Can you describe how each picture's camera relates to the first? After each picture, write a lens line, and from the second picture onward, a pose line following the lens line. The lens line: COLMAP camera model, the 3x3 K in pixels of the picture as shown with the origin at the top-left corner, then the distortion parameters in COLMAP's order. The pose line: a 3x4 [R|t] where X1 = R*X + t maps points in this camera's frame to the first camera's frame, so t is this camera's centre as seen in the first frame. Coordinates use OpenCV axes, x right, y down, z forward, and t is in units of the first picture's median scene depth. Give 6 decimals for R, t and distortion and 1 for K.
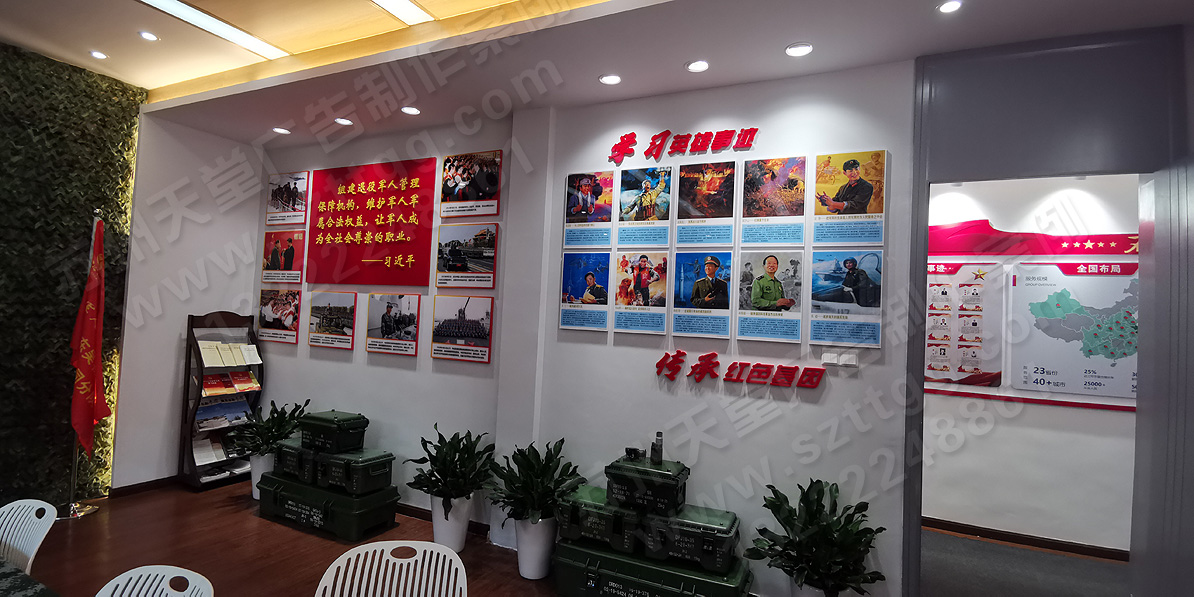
lens RADIAL K [[553.0, 0, 598.0], [0, 553.0, 295.0], [0, 0, 1]] dist [0.002859, 0.000281]
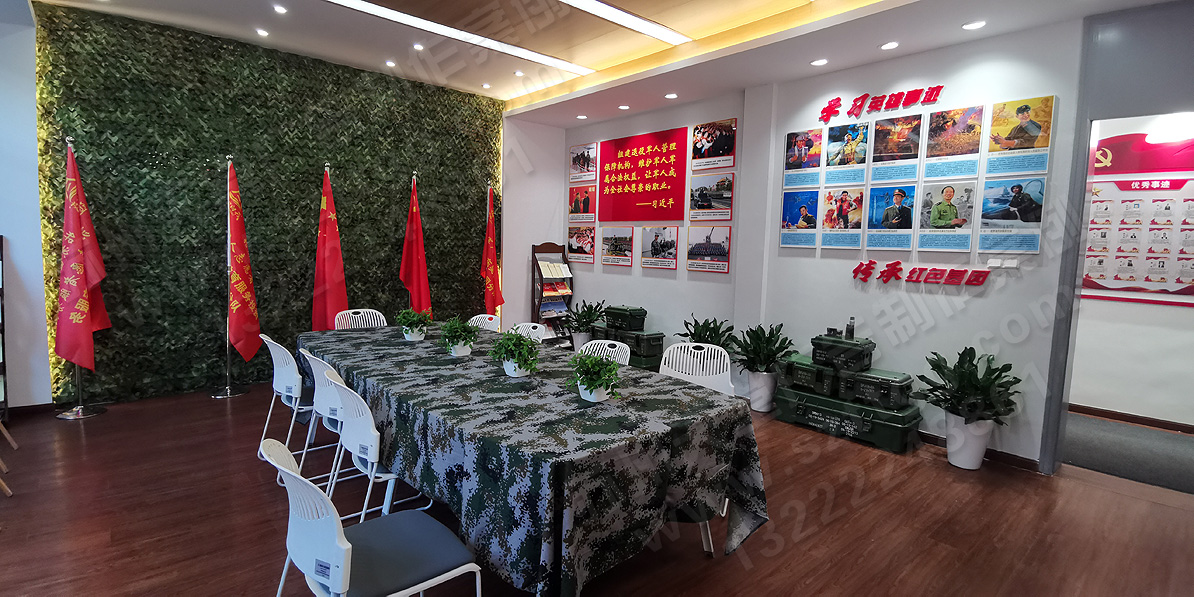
lens RADIAL K [[553.0, 0, 597.4], [0, 553.0, 294.1], [0, 0, 1]] dist [0.002859, 0.000281]
pose [[0.922740, 0.013080, -0.385200, 0.041758], [0.032069, 0.993353, 0.110552, 0.008717], [0.384085, -0.114364, 0.916187, -0.436465]]
